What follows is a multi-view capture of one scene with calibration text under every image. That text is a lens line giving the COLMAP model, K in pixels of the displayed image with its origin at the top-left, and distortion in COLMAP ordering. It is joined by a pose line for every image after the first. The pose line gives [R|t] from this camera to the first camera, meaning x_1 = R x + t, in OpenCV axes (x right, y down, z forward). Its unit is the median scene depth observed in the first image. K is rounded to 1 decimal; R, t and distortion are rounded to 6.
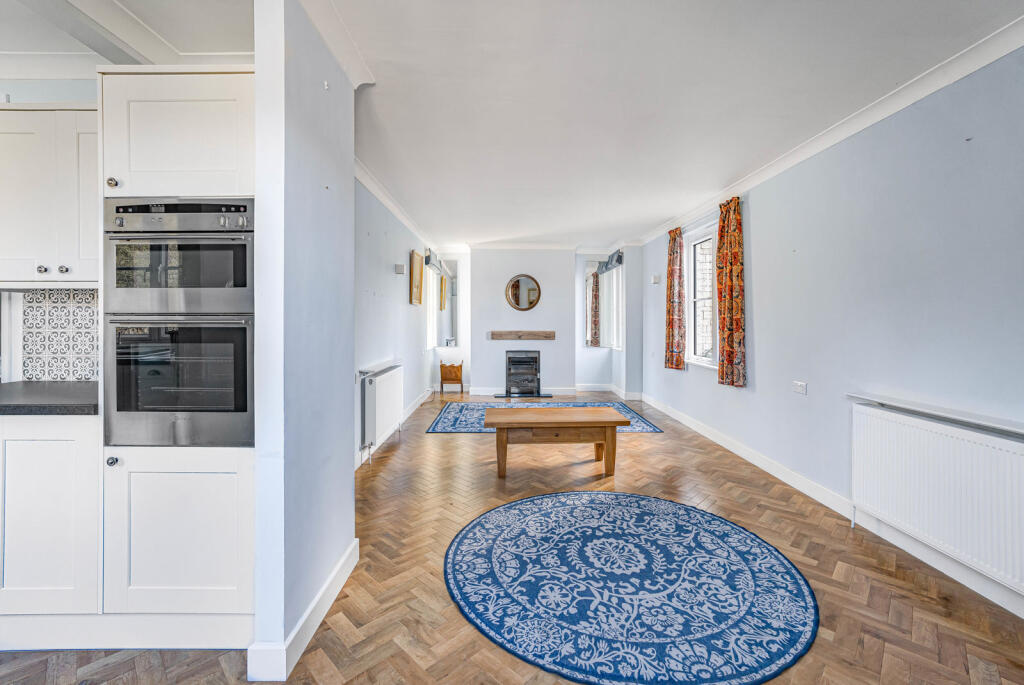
lens RADIAL K [[445.7, 0, 501.2], [0, 445.7, 318.6], [0, 0, 1]] dist [-0.014078, 0.001342]
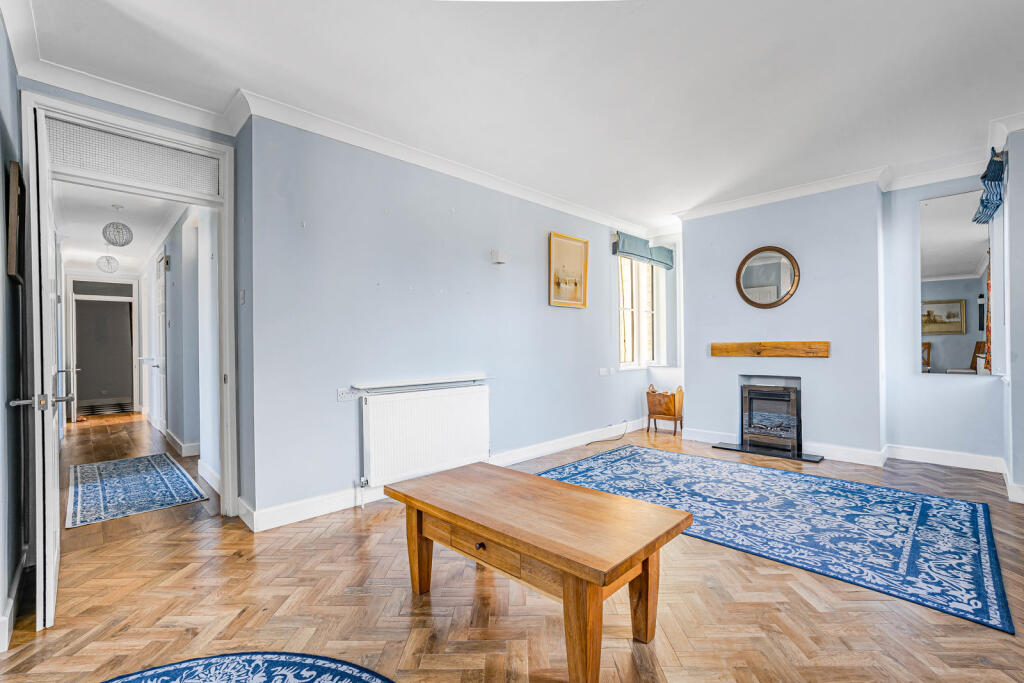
lens RADIAL K [[445.7, 0, 512.3], [0, 445.7, 349.4], [0, 0, 1]] dist [-0.014078, 0.001342]
pose [[0.697170, -0.007717, -0.716864, 0.232912], [0.016512, 0.999850, 0.005295, 0.028949], [0.716715, -0.015528, 0.697193, 0.350588]]
